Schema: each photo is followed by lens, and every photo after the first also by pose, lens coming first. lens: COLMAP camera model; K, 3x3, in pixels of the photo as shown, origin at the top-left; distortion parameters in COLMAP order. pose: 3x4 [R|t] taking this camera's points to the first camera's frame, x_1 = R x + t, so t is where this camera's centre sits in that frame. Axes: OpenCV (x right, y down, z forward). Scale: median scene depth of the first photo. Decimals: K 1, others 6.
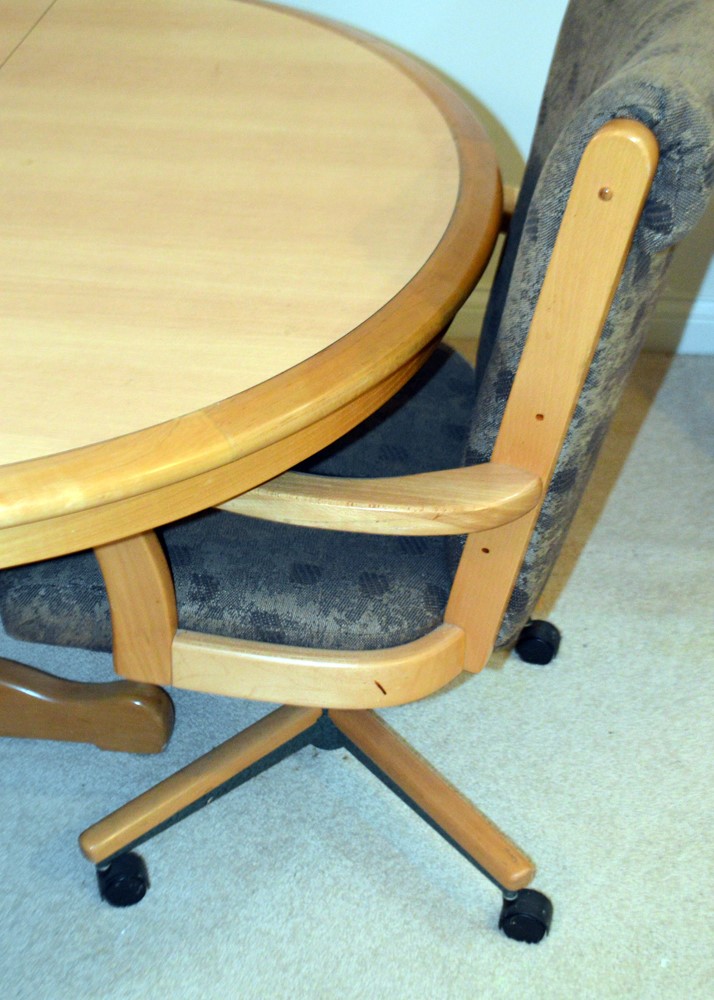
lens RADIAL K [[1635.8, 0, 357.0], [0, 1635.8, 500.0], [0, 0, 1]] dist [0.018011, -0.144750]
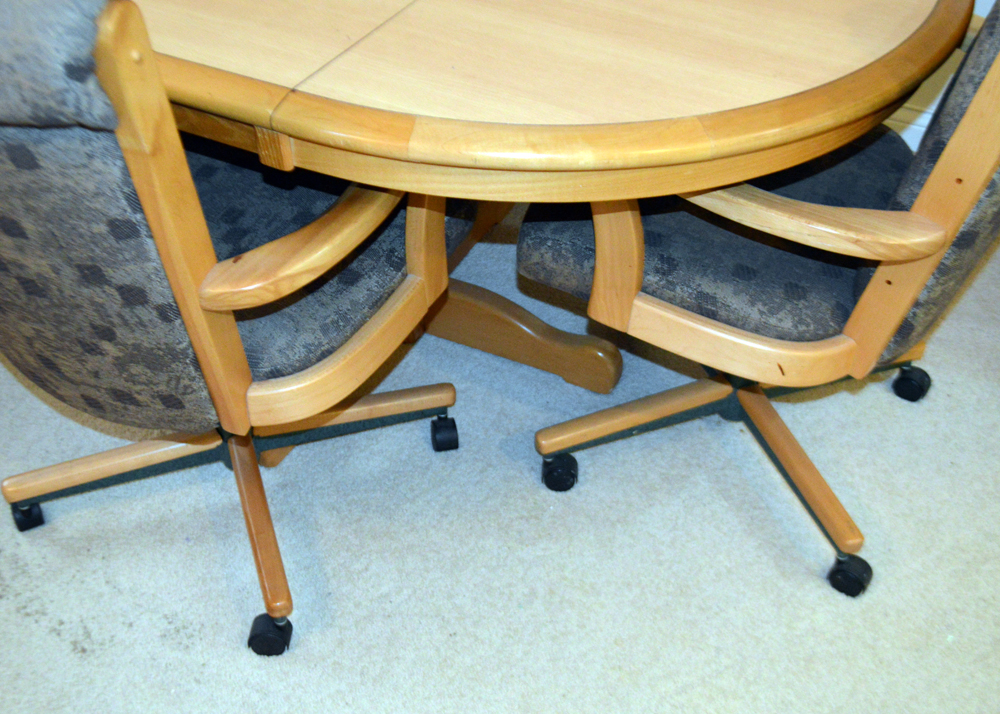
lens RADIAL K [[1210.6, 0, 500.0], [0, 1210.6, 357.0], [0, 0, 1]] dist [-0.007634, -0.026377]
pose [[0.947174, 0.232891, -0.220507, 0.011667], [-0.215106, 0.971266, 0.101842, 0.051106], [0.237890, -0.049030, 0.970054, 0.009826]]
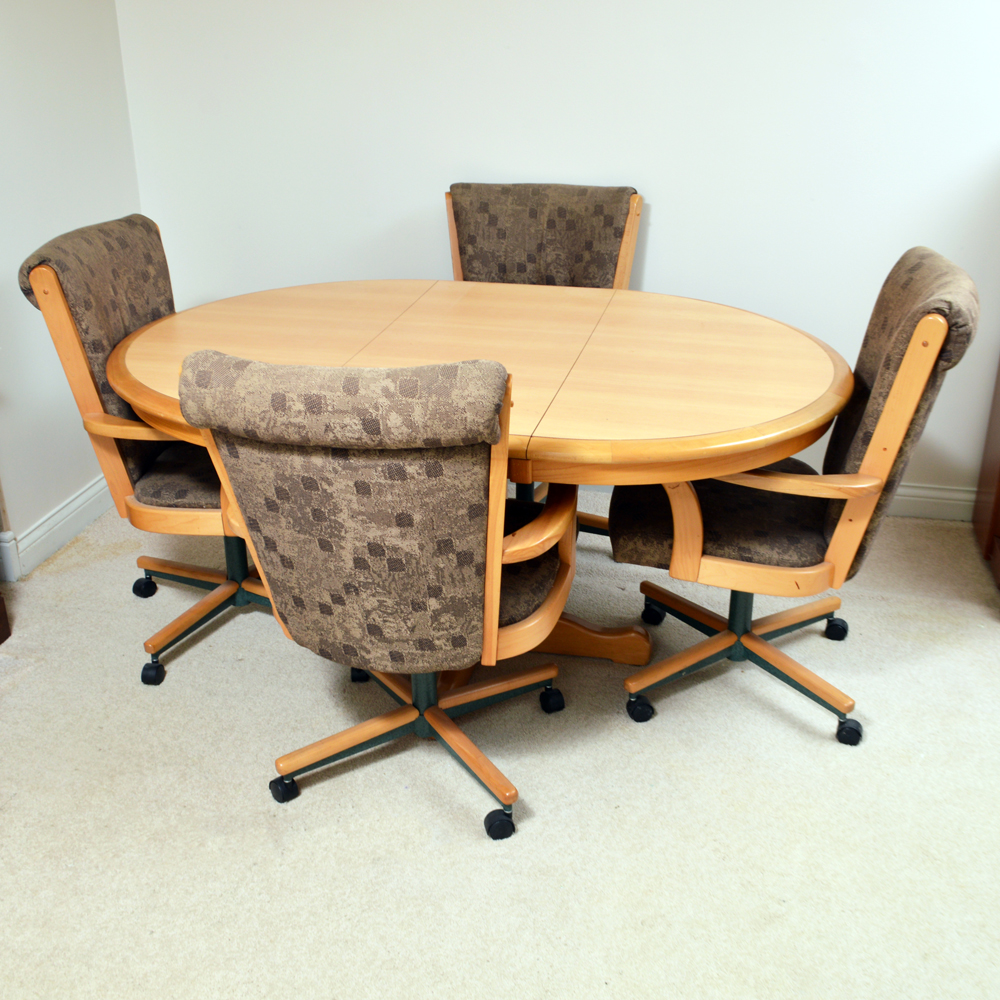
lens RADIAL K [[1189.2, 0, 482.4], [0, 1189.2, 501.8], [0, 0, 1]] dist [-0.024386, 0.009917]
pose [[0.995940, 0.050999, -0.074183, -0.267117], [-0.065637, 0.975351, -0.210669, 0.337703], [0.061611, 0.214683, 0.974739, -0.527383]]
